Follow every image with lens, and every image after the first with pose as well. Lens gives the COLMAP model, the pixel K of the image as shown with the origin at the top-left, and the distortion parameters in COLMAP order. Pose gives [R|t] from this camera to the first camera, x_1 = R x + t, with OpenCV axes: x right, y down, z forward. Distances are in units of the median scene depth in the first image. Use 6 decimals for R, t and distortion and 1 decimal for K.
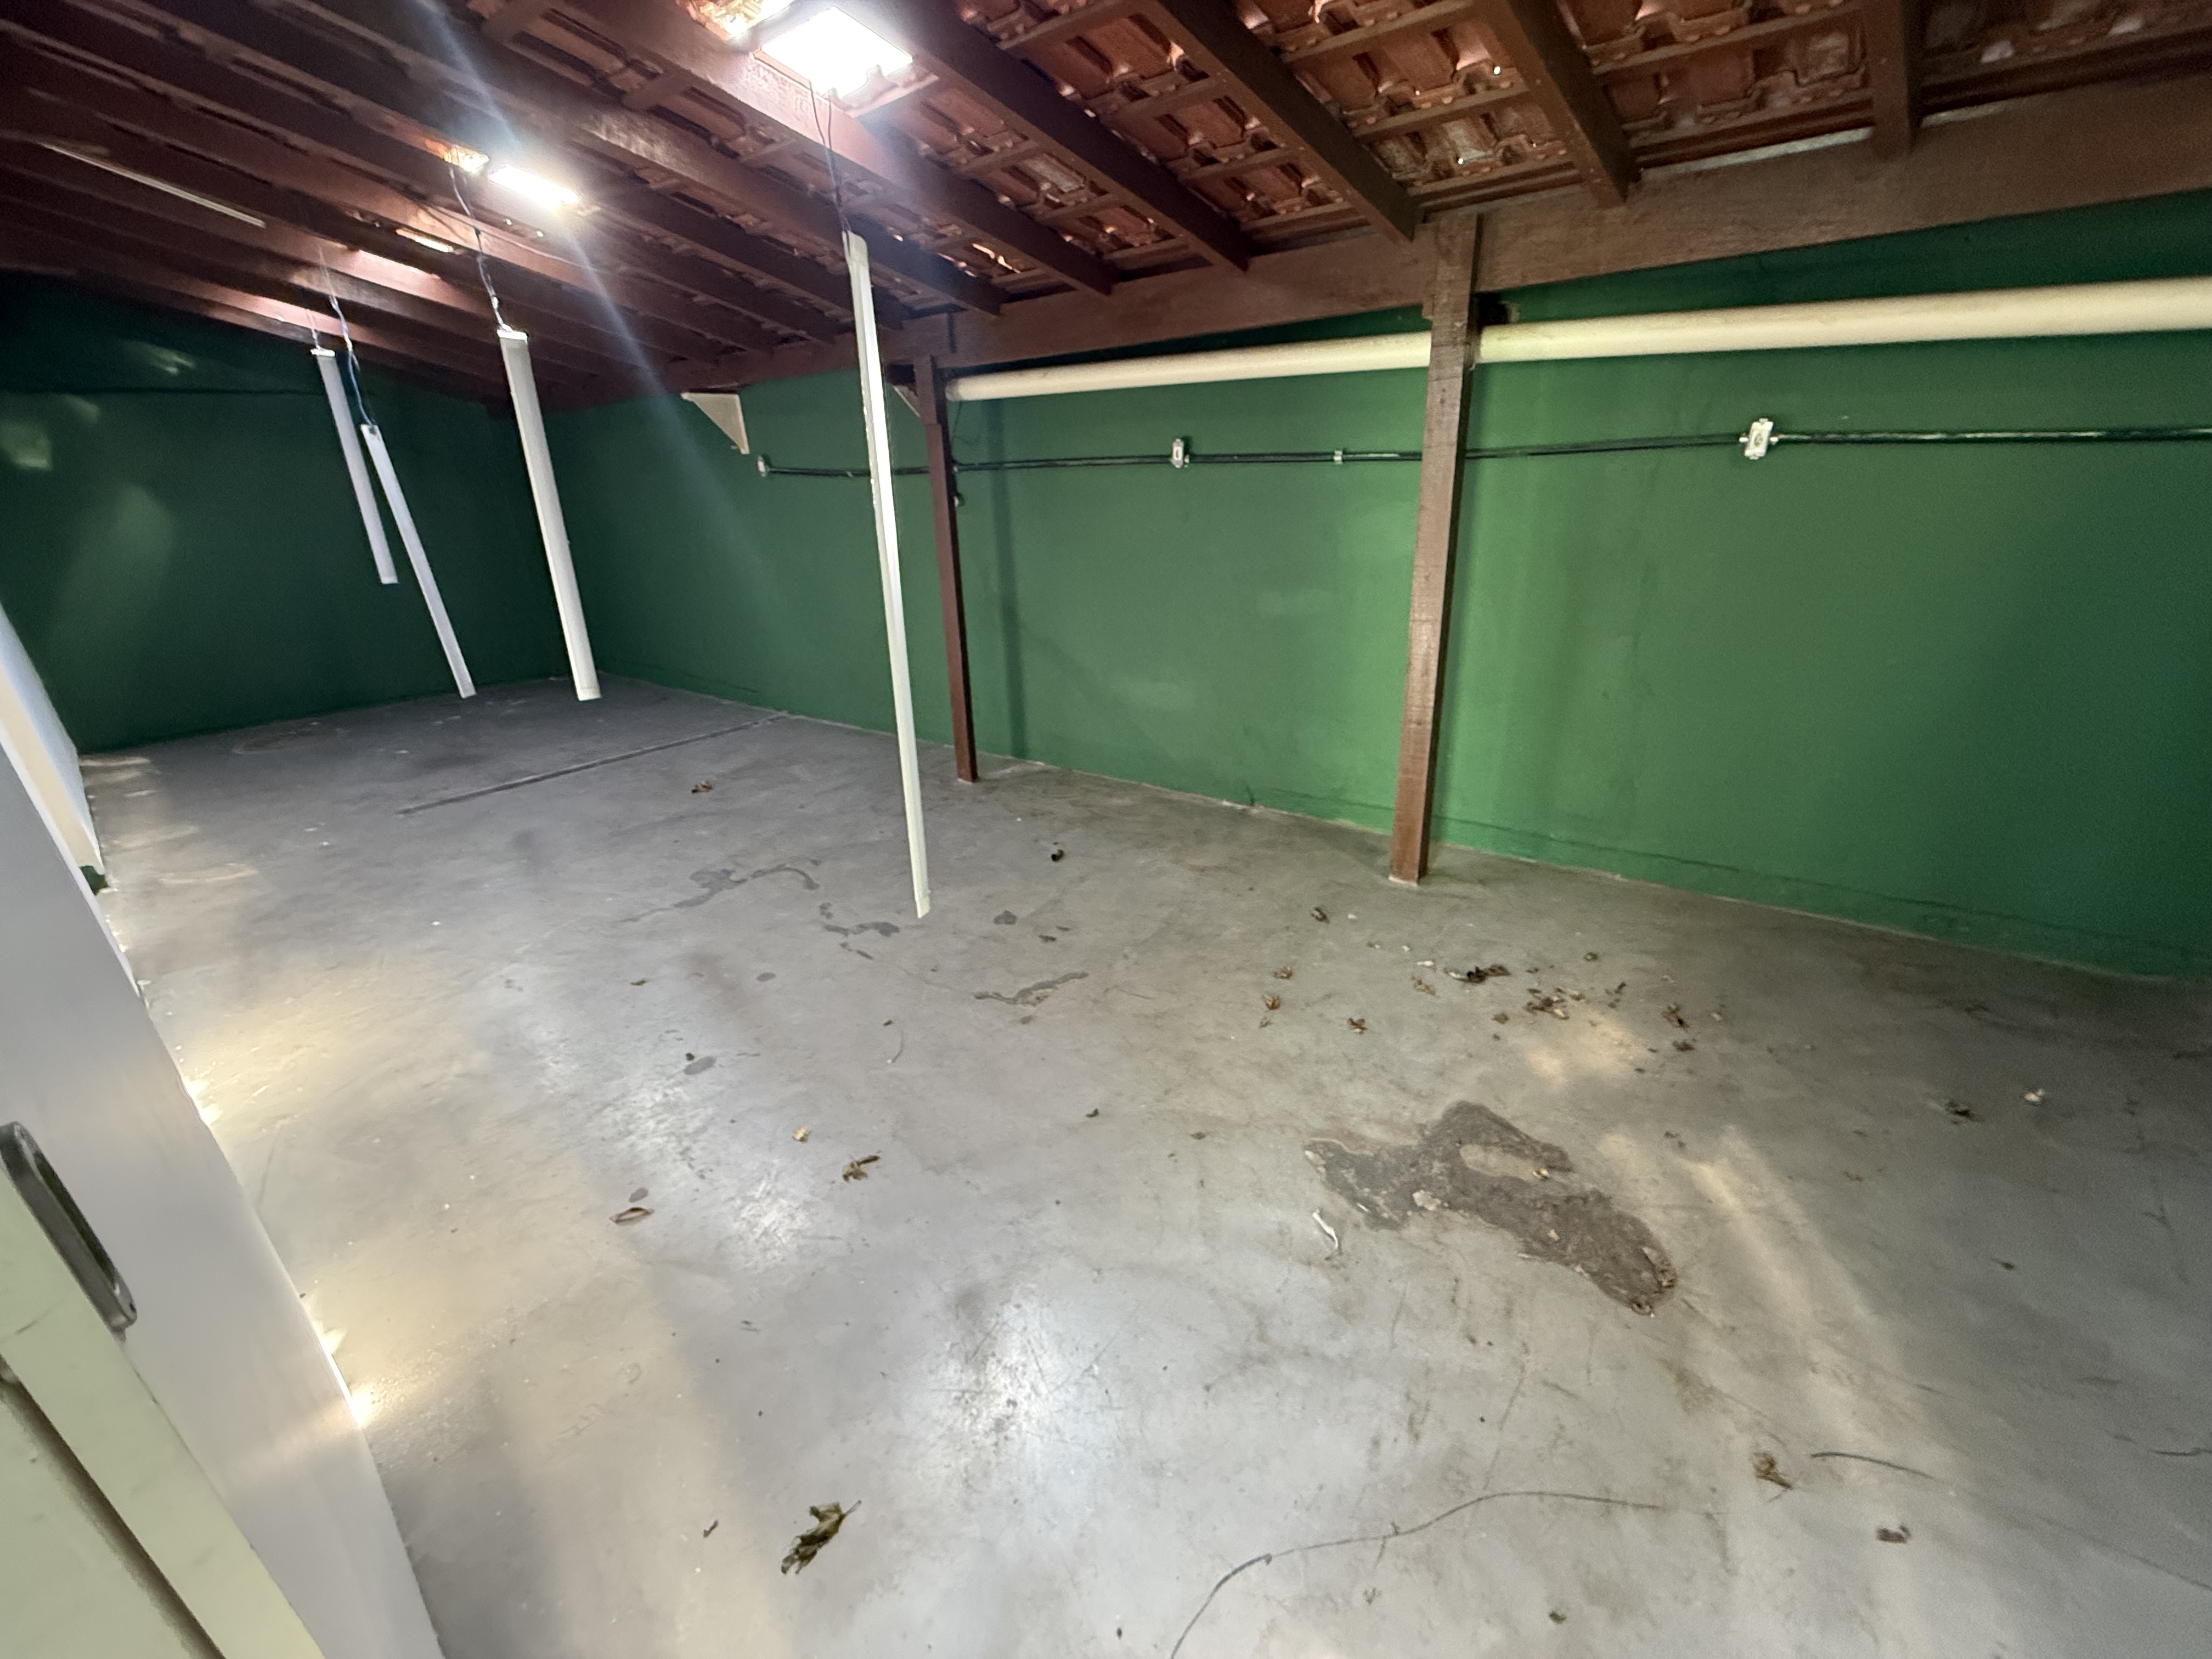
lens RADIAL K [[889.3, 0, 1098.3], [0, 889.3, 824.0], [0, 0, 1]] dist [-0.001440, 0.000122]
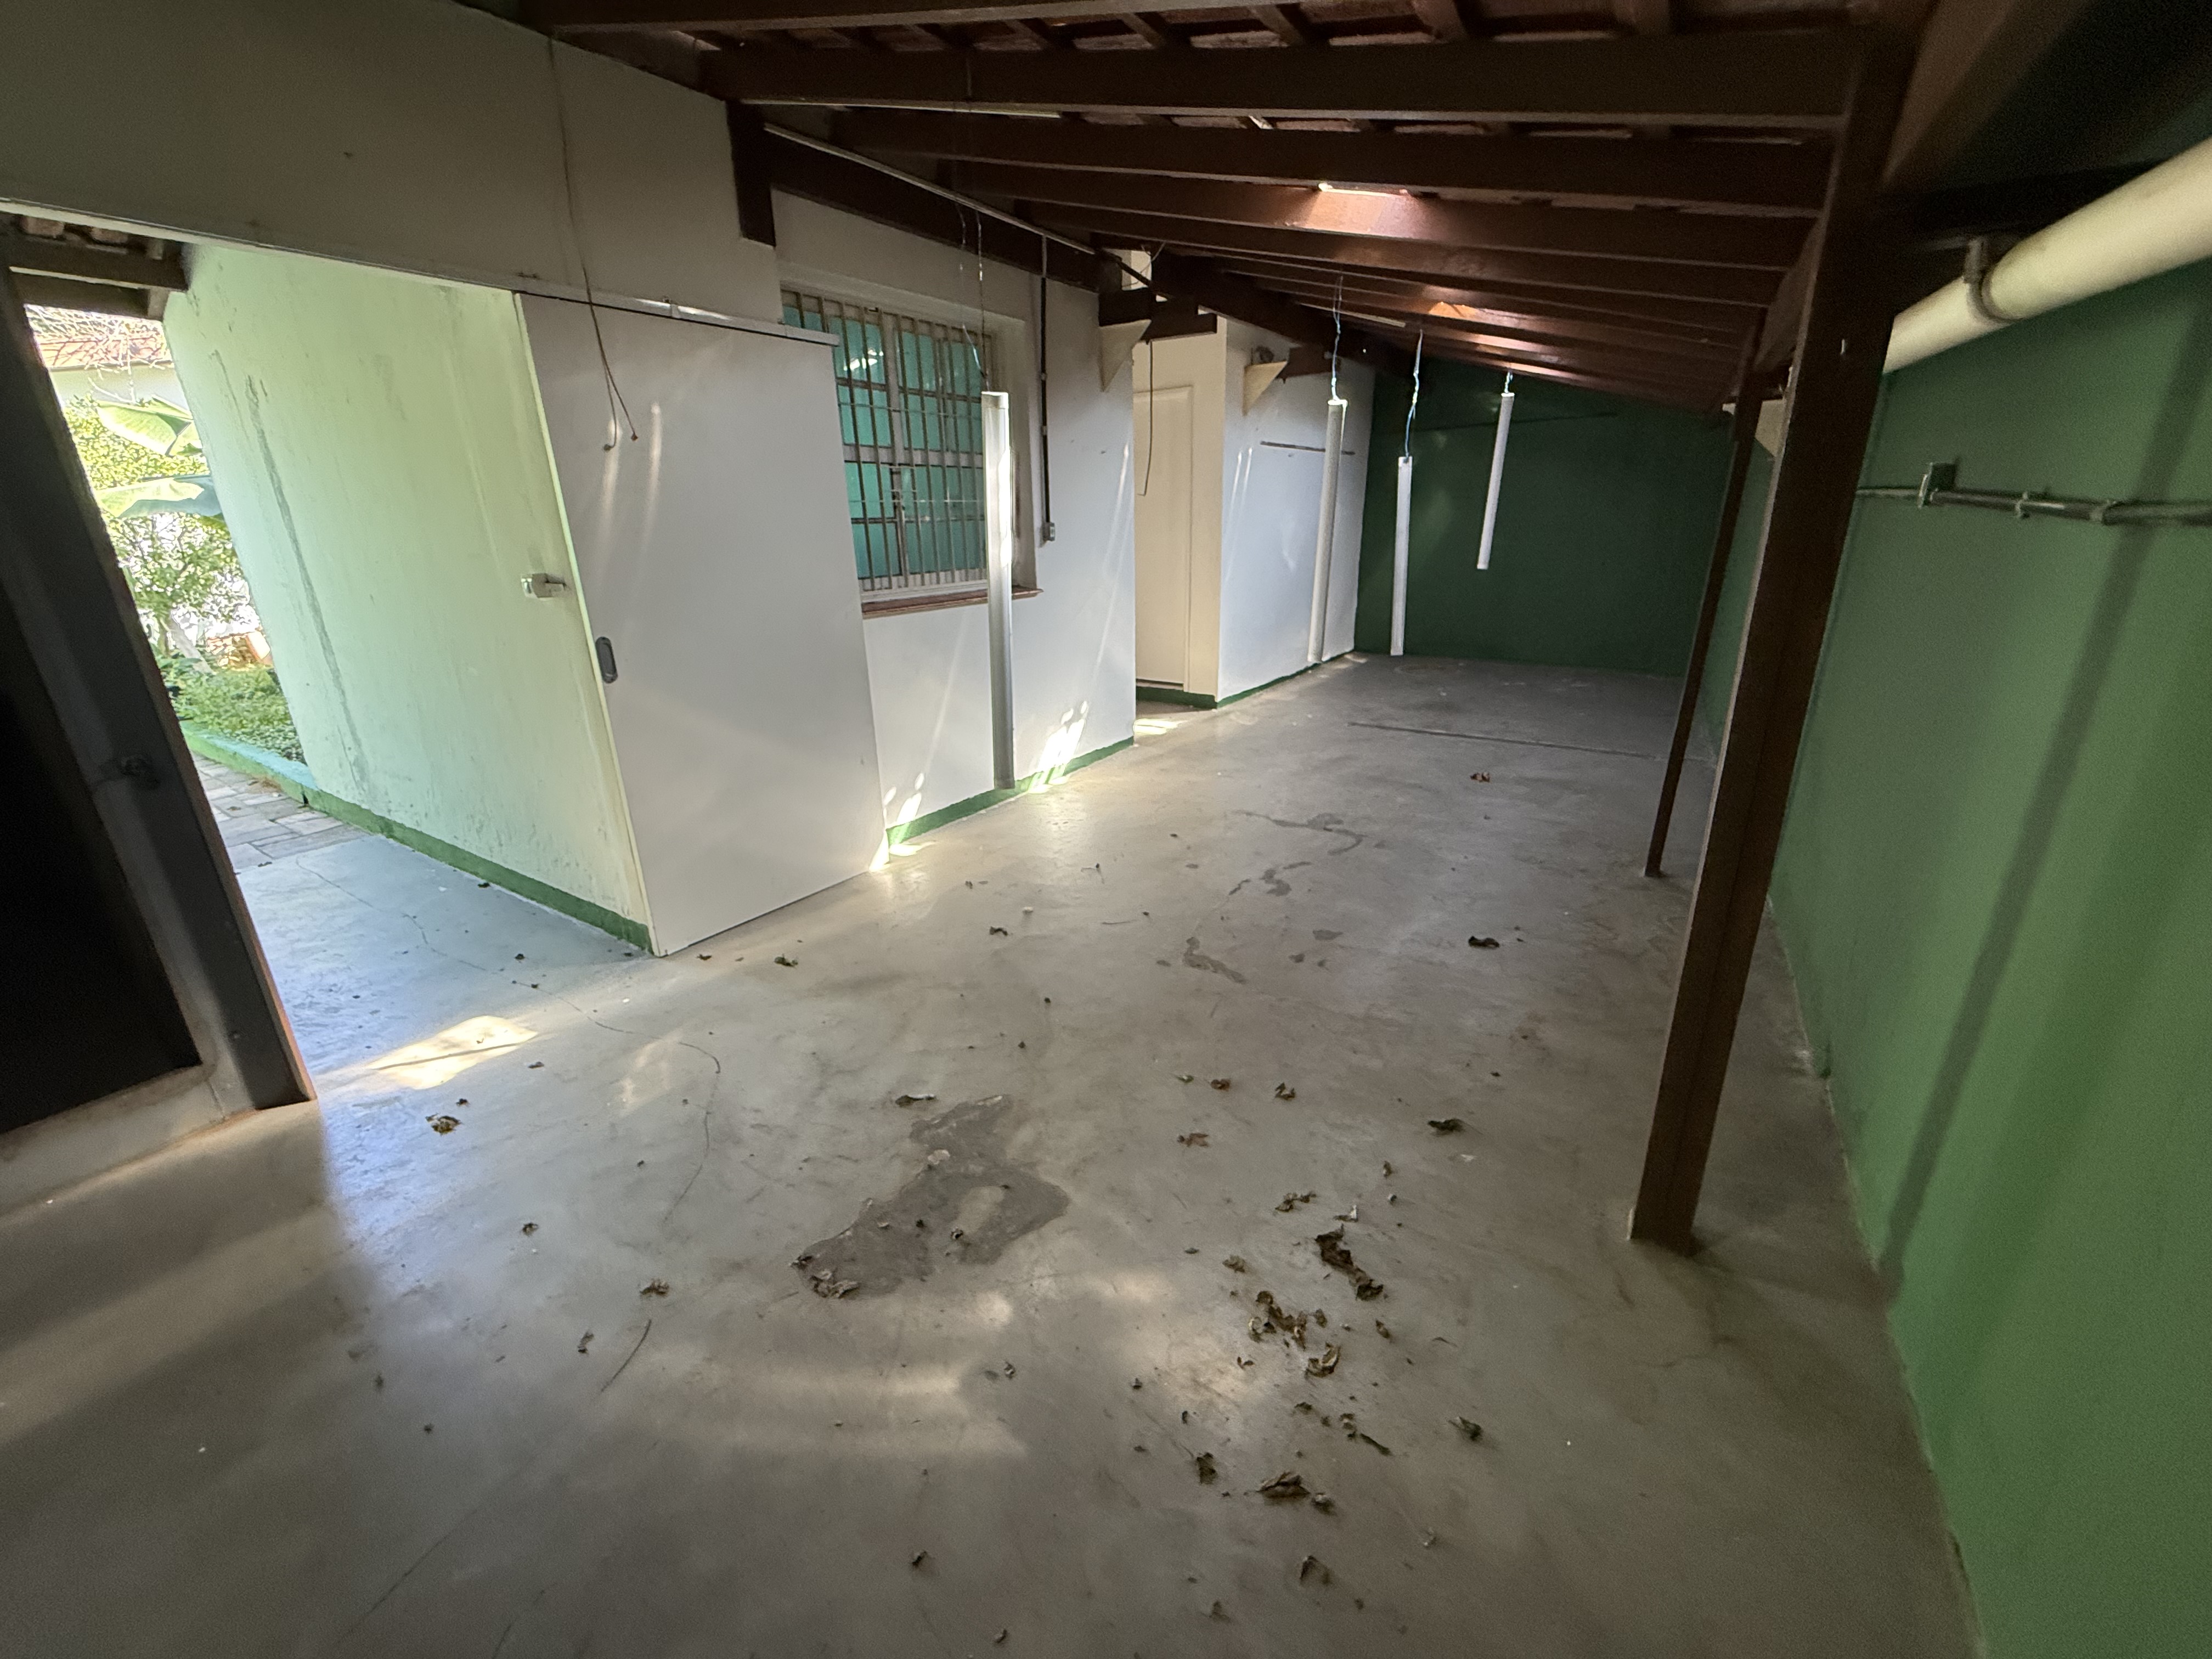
lens RADIAL K [[889.3, 0, 1098.3], [0, 889.3, 824.0], [0, 0, 1]] dist [-0.001440, 0.000122]
pose [[0.108112, 0.365233, -0.924617, 1.007540], [-0.349608, 0.884628, 0.308558, -0.304490], [0.930638, 0.289895, 0.223327, 0.619924]]
